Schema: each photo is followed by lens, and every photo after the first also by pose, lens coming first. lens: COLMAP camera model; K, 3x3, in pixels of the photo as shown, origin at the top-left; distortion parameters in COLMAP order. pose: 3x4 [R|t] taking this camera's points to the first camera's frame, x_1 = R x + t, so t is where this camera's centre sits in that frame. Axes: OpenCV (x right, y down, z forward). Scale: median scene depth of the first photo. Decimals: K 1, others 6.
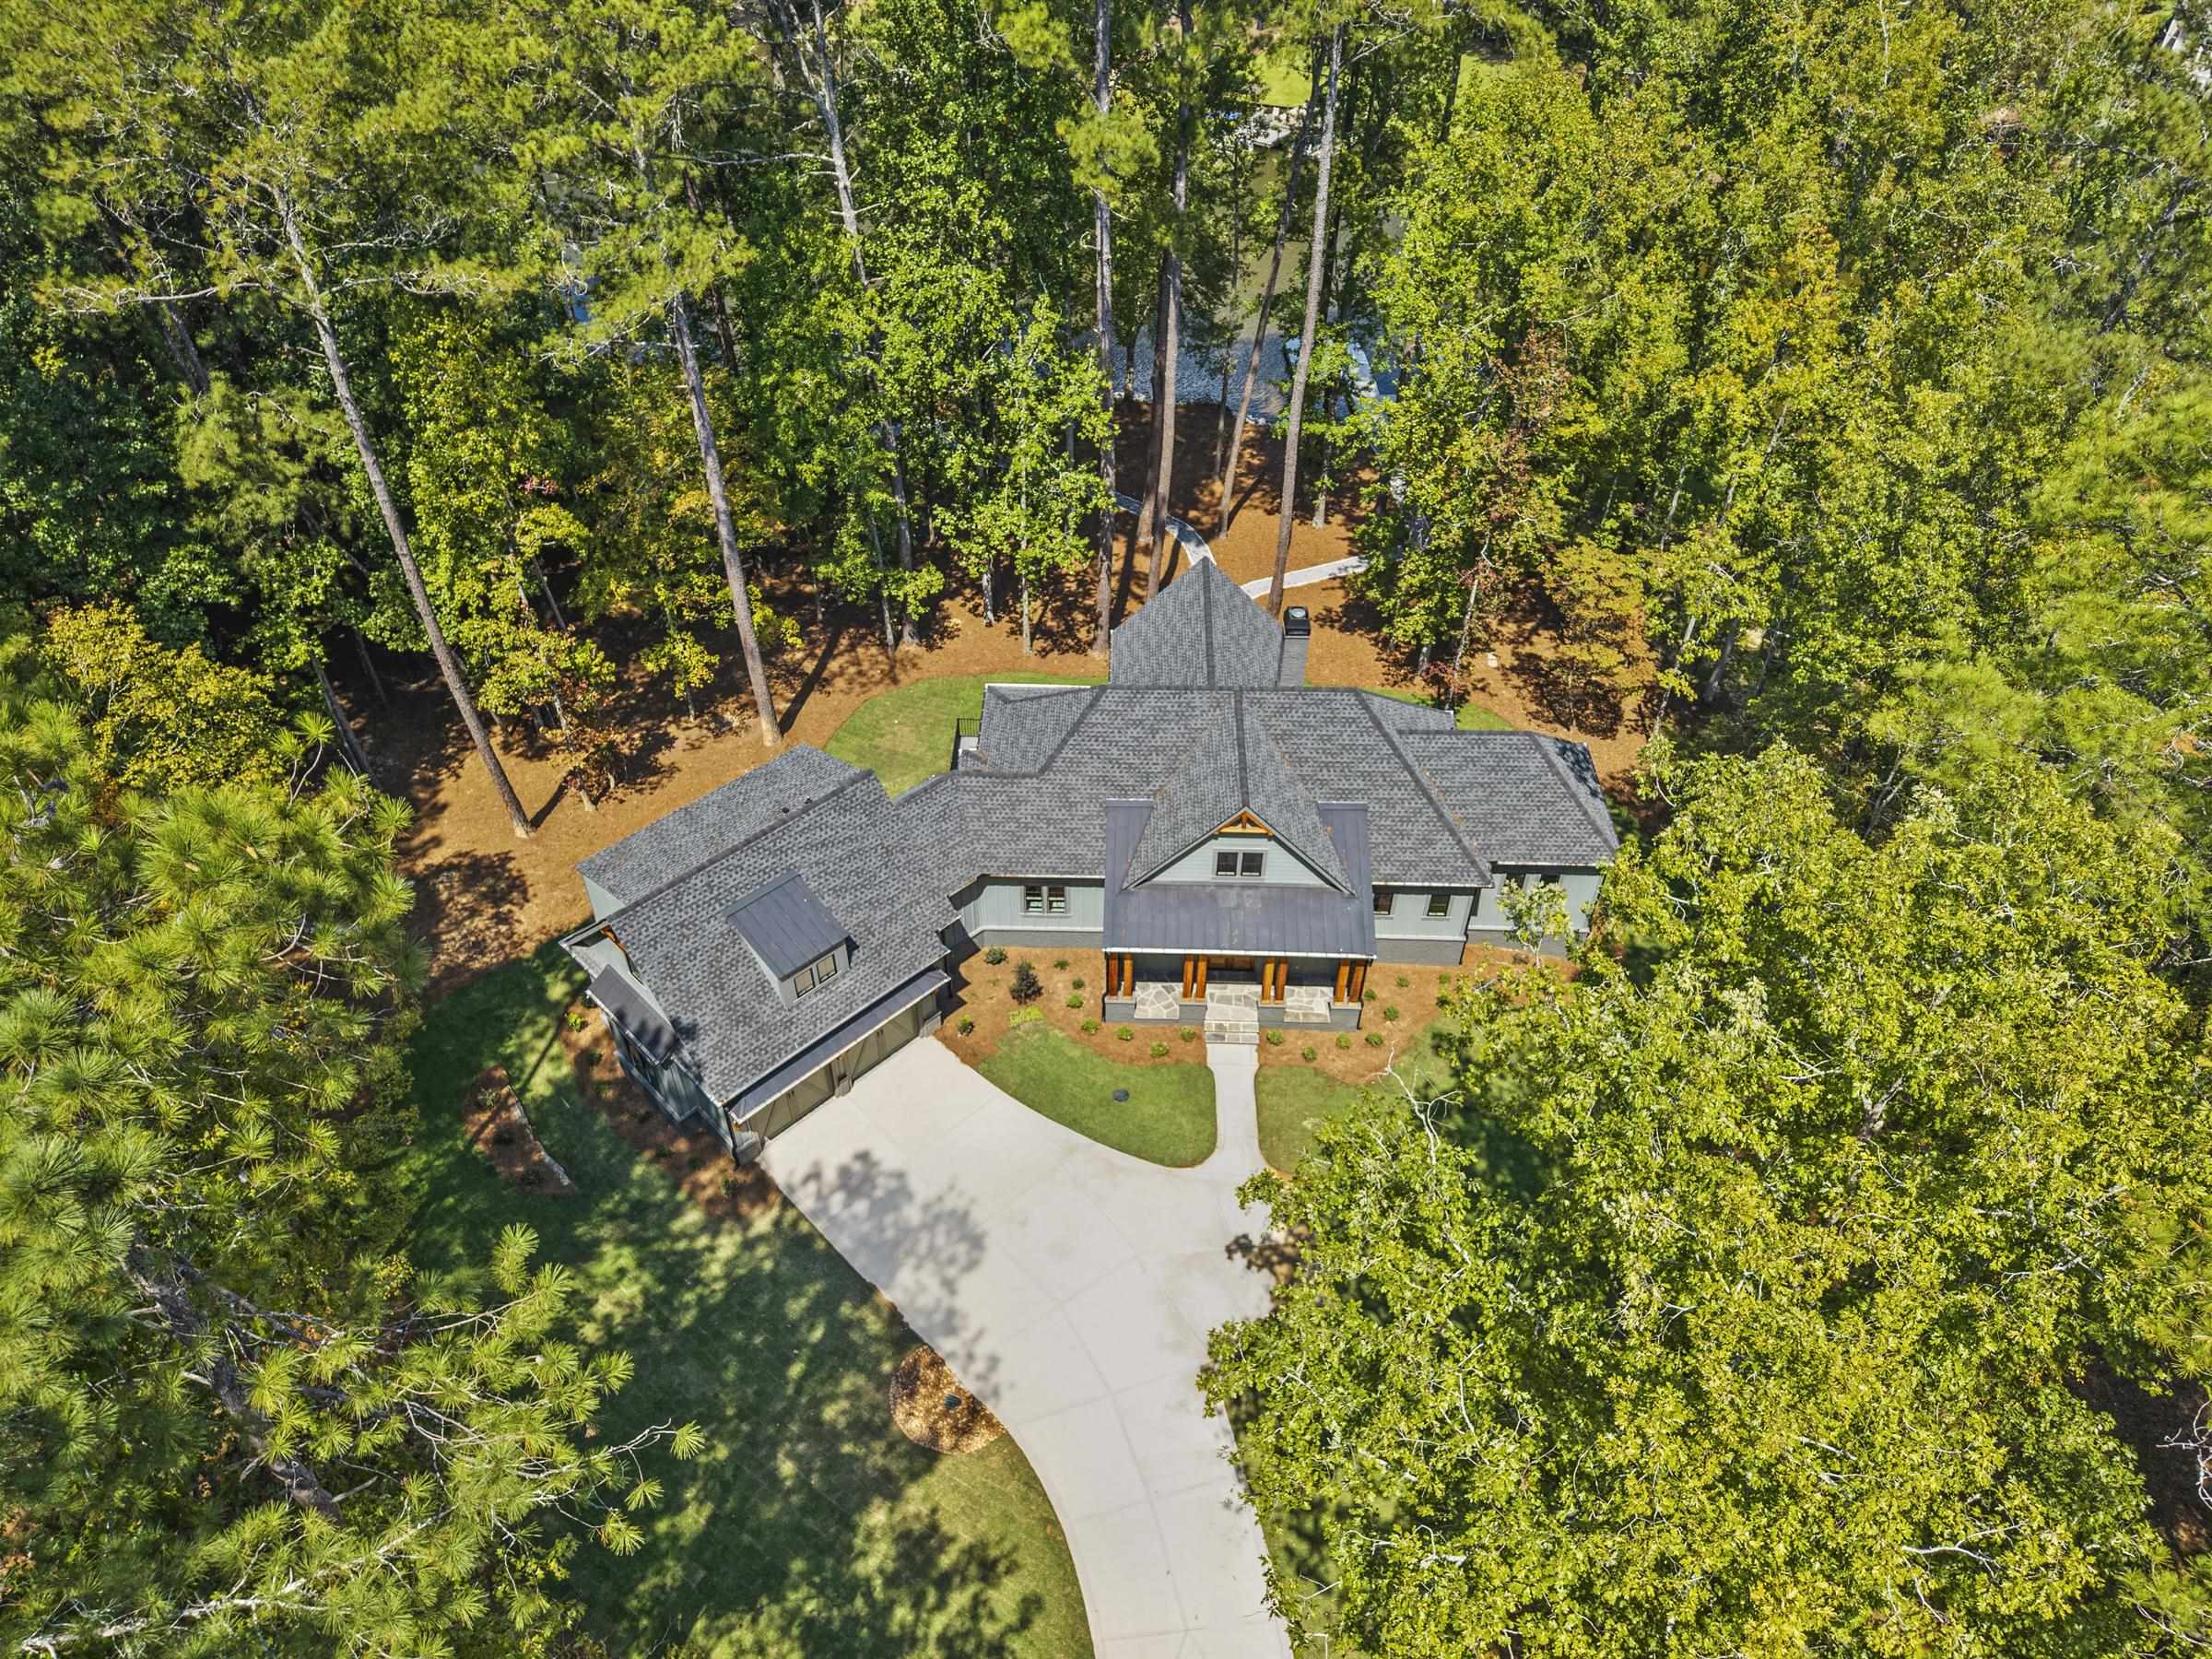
lens RADIAL K [[1496.4, 0, 1100.5], [0, 1496.4, 833.7], [0, 0, 1]] dist [0.029520, -0.032233]
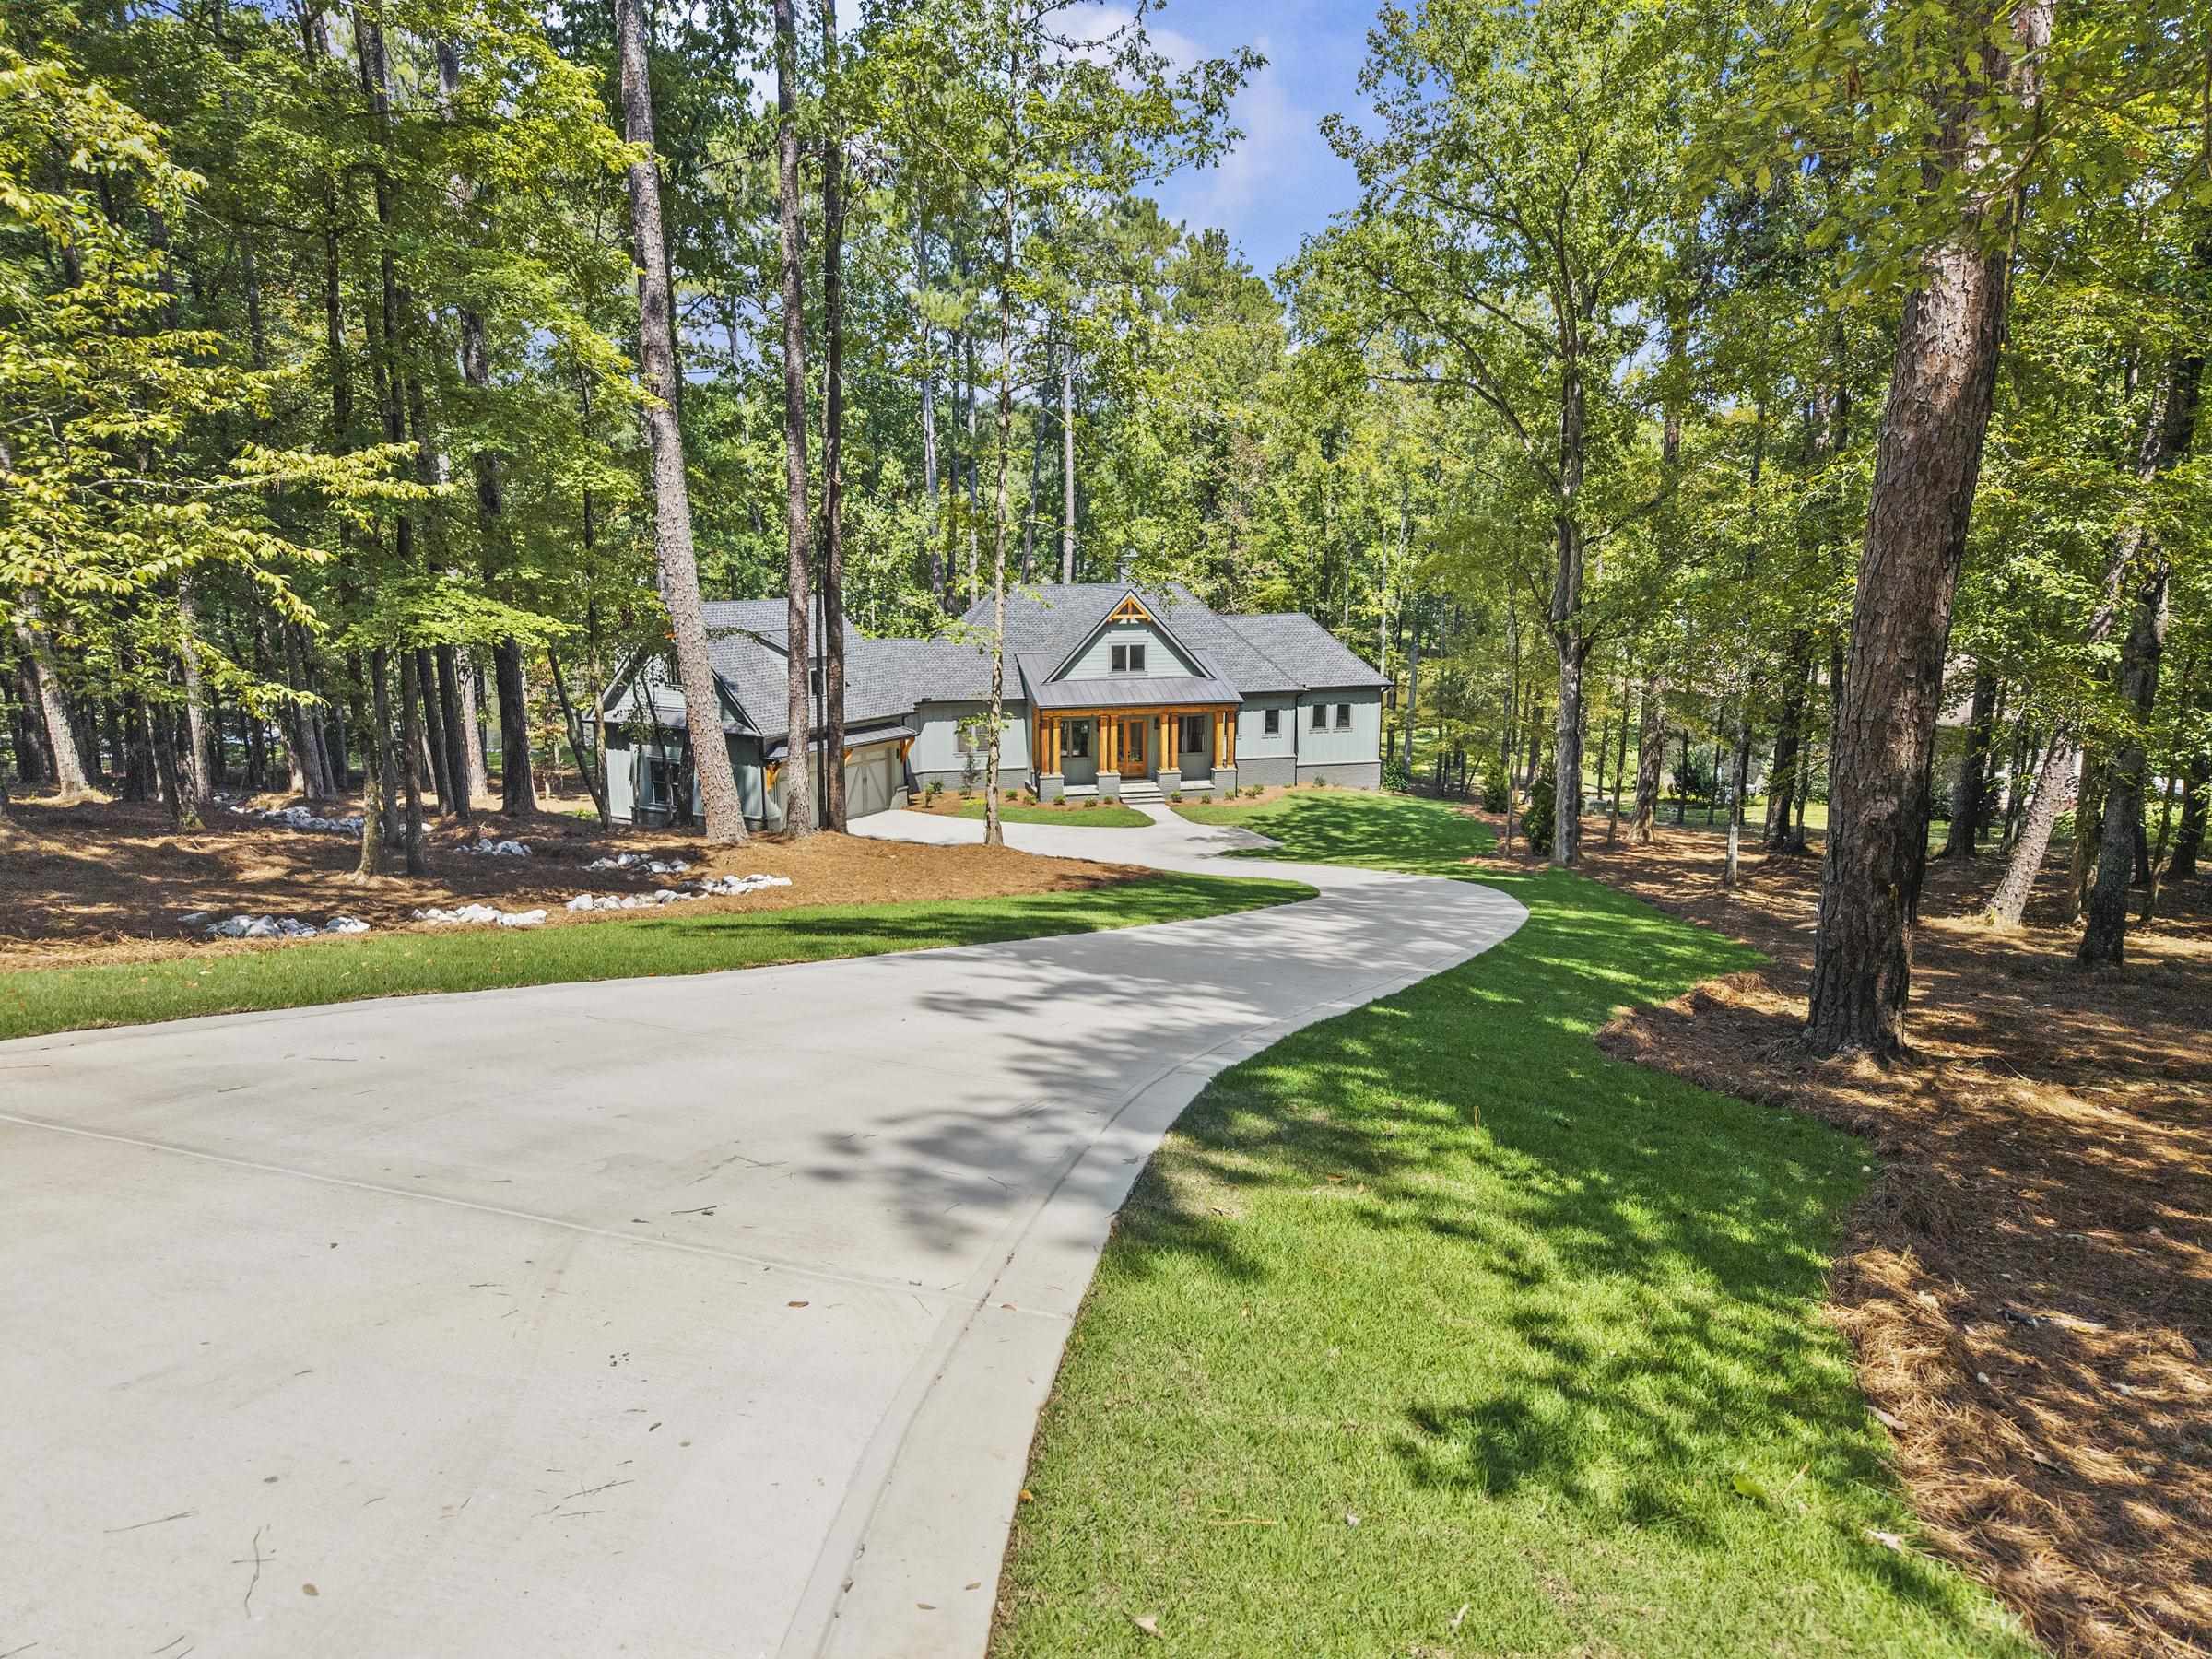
lens RADIAL K [[1510.3, 0, 1108.8], [0, 1510.3, 853.9], [0, 0, 1]] dist [0.097936, -0.000338]
pose [[0.963806, -0.066706, 0.258124, -0.300161], [0.190296, 0.850223, -0.490824, 0.882321], [-0.186722, 0.522179, 0.832144, -0.015555]]
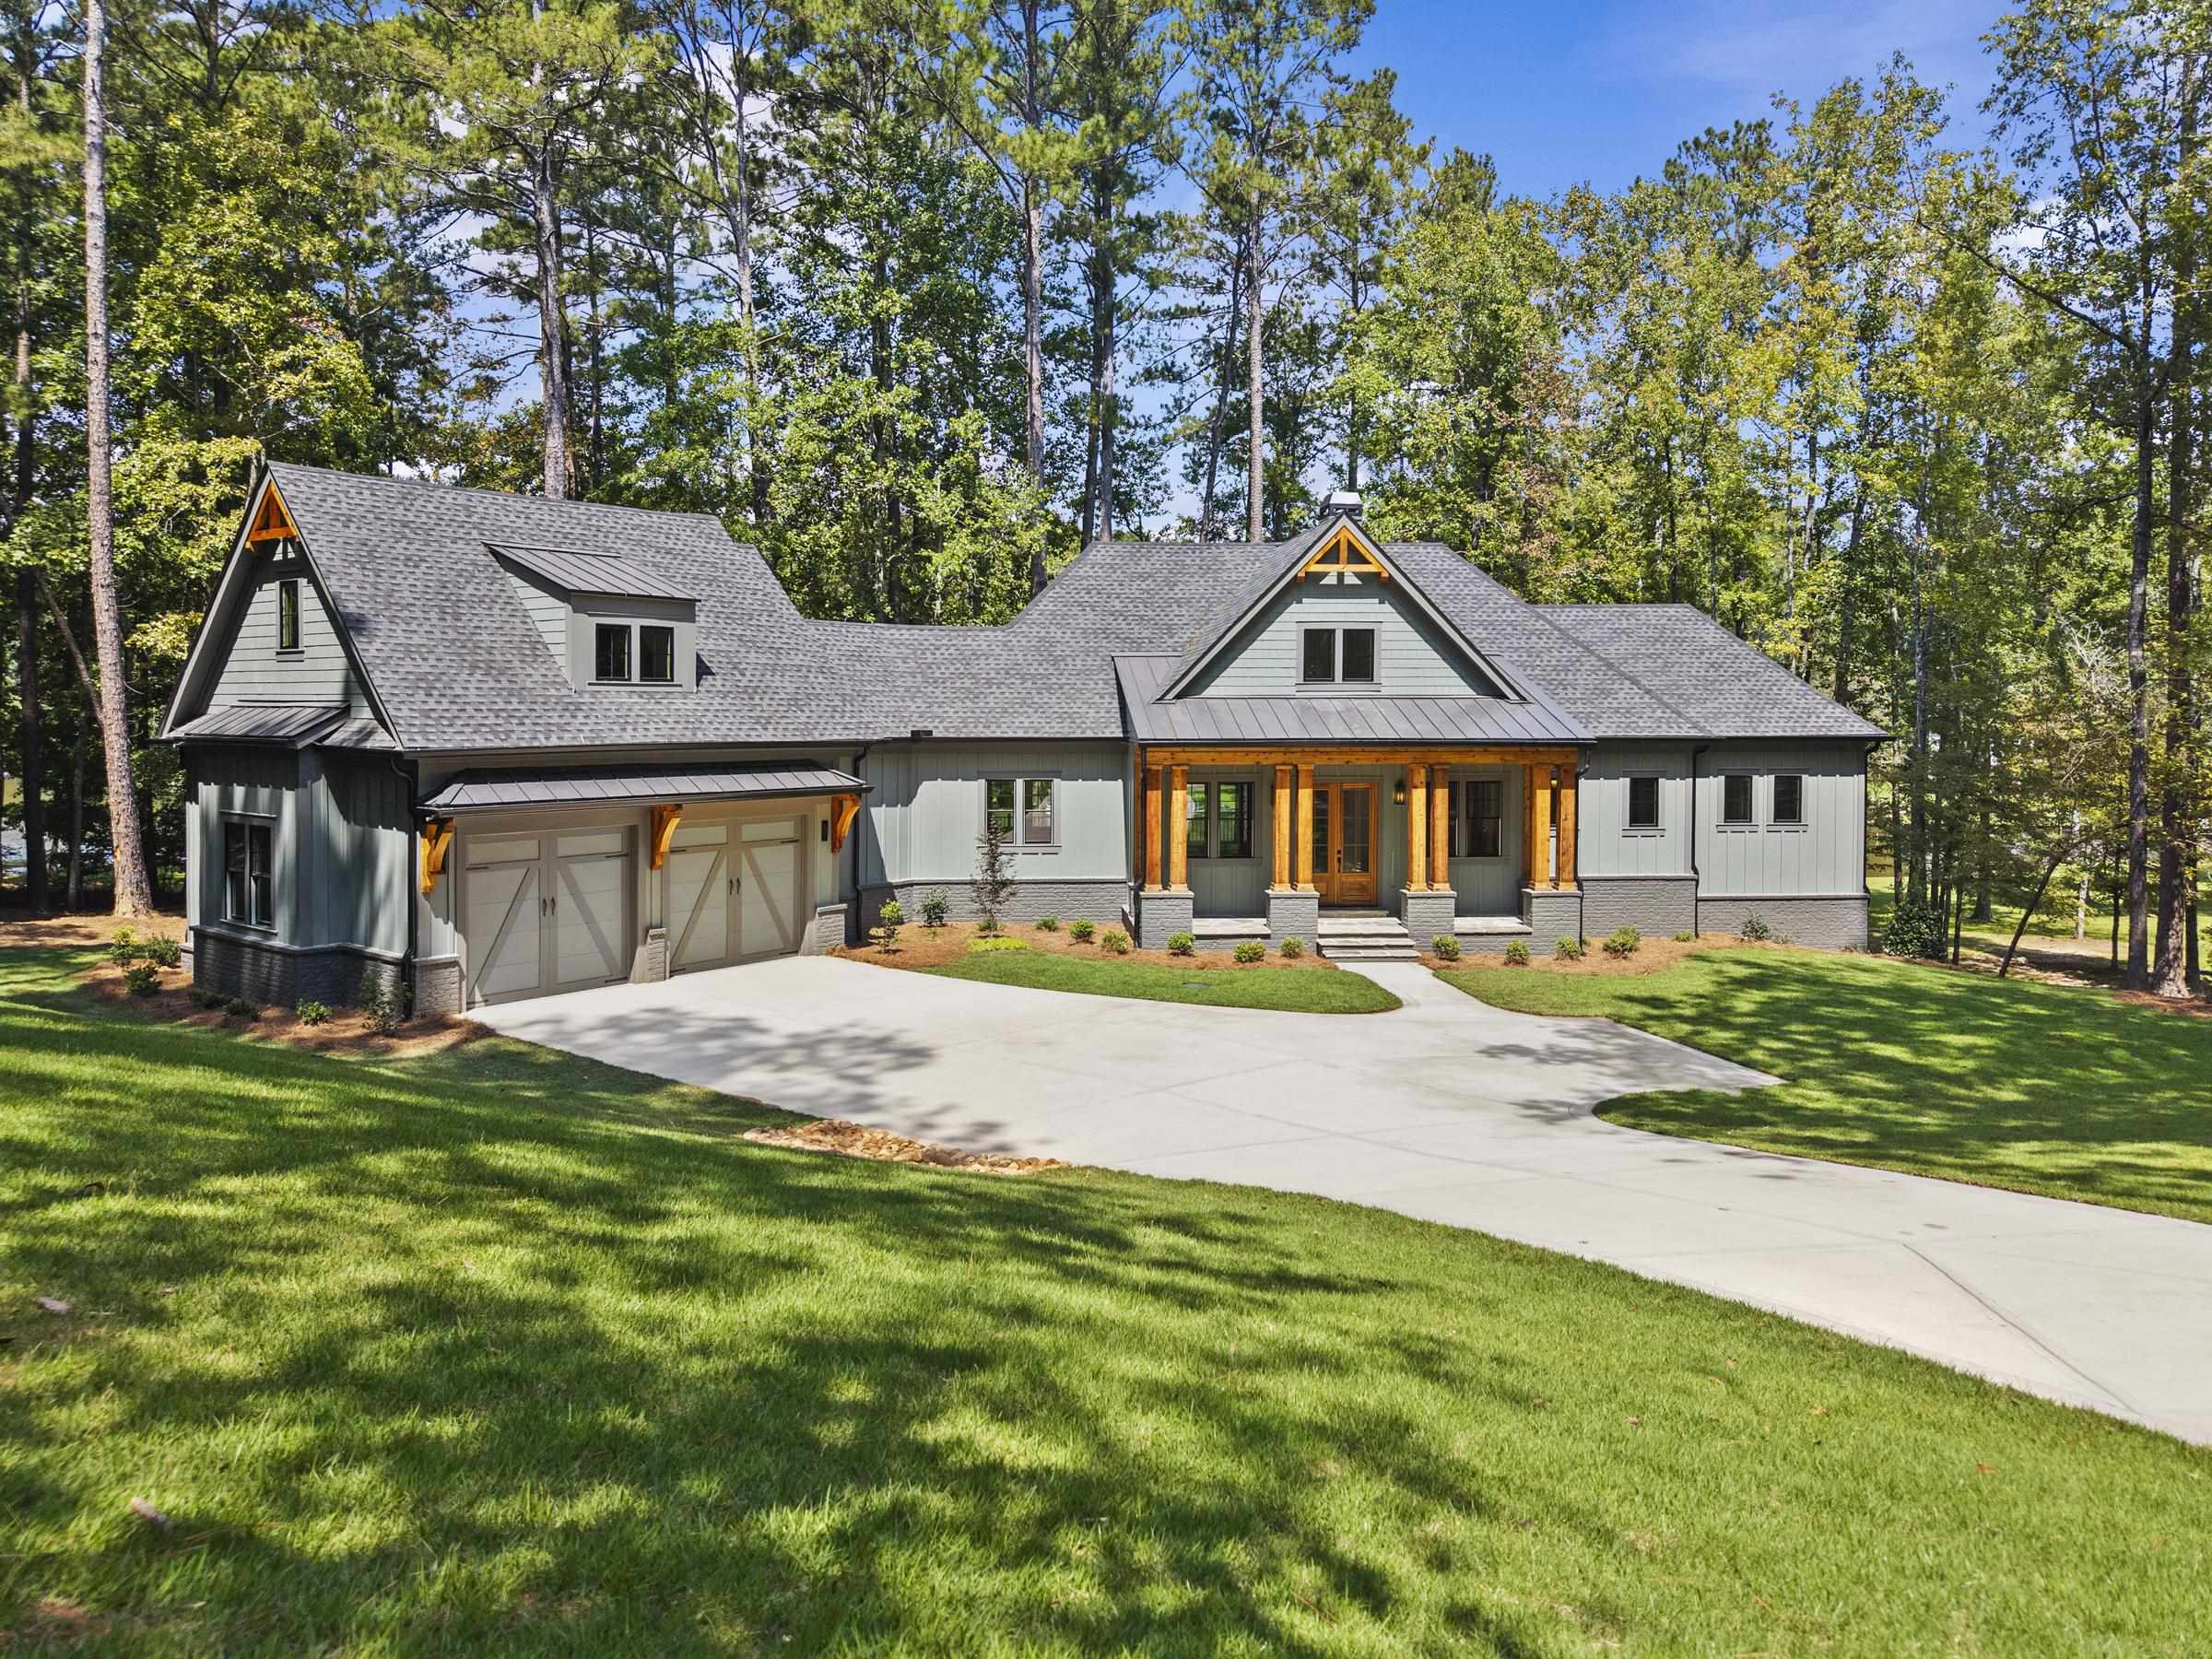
lens RADIAL K [[1541.4, 0, 1099.7], [0, 1541.4, 727.6], [0, 0, 1]] dist [0.027110, -0.037266]
pose [[0.993349, -0.007201, 0.114917, -0.087895], [0.082945, 0.736987, -0.670799, 0.507817], [-0.079862, 0.675869, 0.732682, 0.597564]]
